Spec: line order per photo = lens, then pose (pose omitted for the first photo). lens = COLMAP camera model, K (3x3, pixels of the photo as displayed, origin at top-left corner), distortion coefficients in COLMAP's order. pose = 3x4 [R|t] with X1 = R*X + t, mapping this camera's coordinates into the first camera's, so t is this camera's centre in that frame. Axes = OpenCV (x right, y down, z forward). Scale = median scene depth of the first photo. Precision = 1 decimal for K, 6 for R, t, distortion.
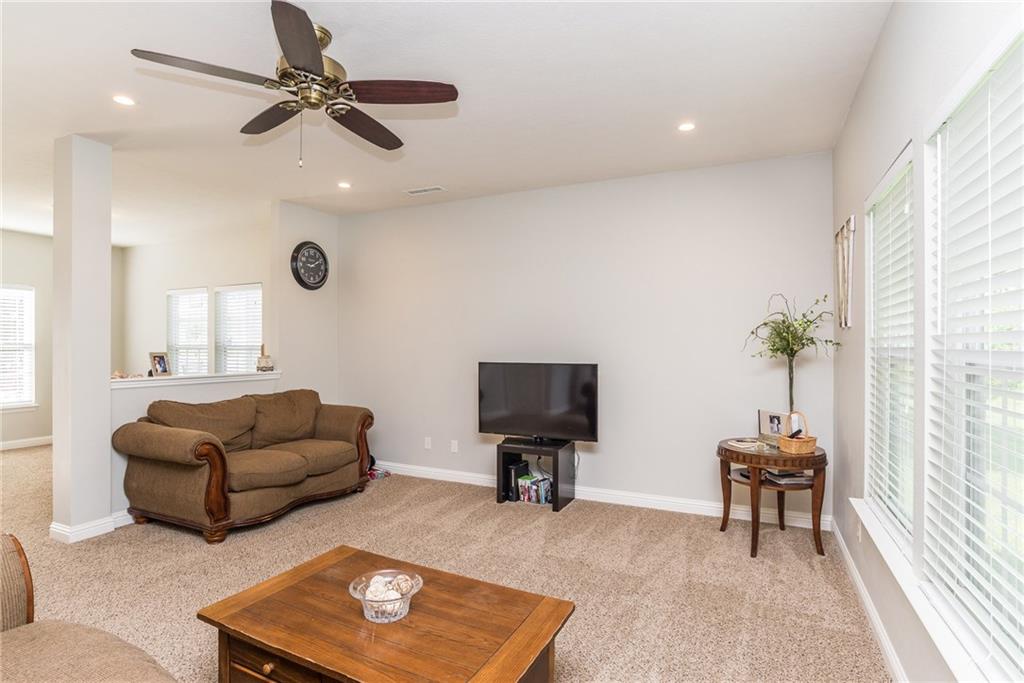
lens RADIAL K [[524.9, 0, 503.3], [0, 524.9, 346.8], [0, 0, 1]] dist [-0.024692, 0.003389]
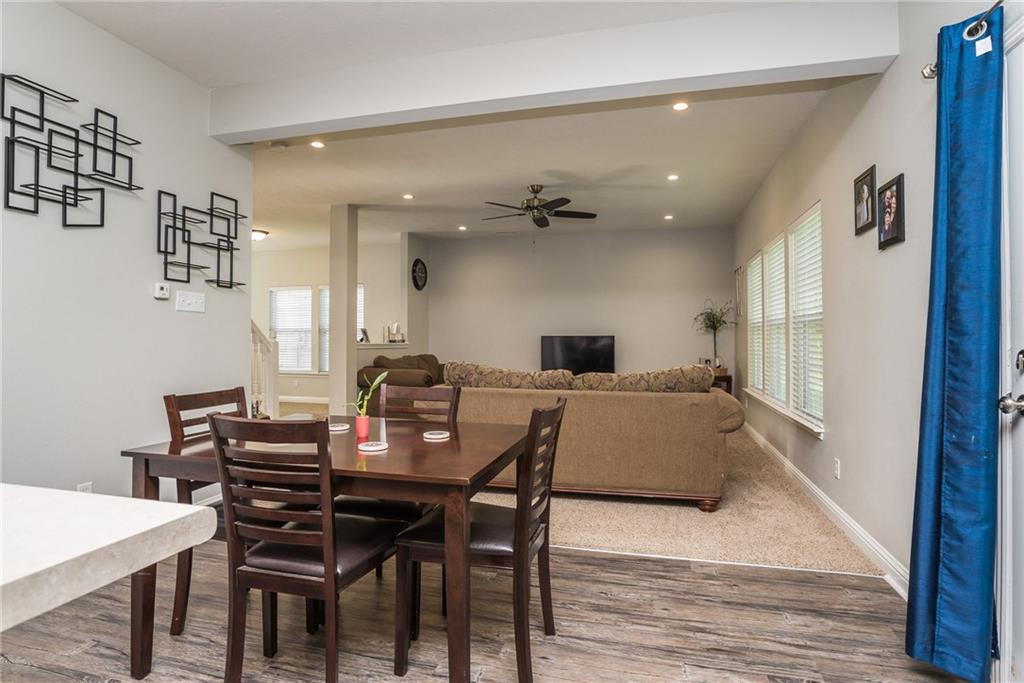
lens RADIAL K [[524.9, 0, 517.7], [0, 524.9, 335.8], [0, 0, 1]] dist [-0.024692, 0.003389]
pose [[0.982179, 0.000113, 0.187947, -0.571255], [0.001968, 0.999939, -0.010888, 0.060928], [-0.187937, 0.011064, 0.982119, -0.834855]]
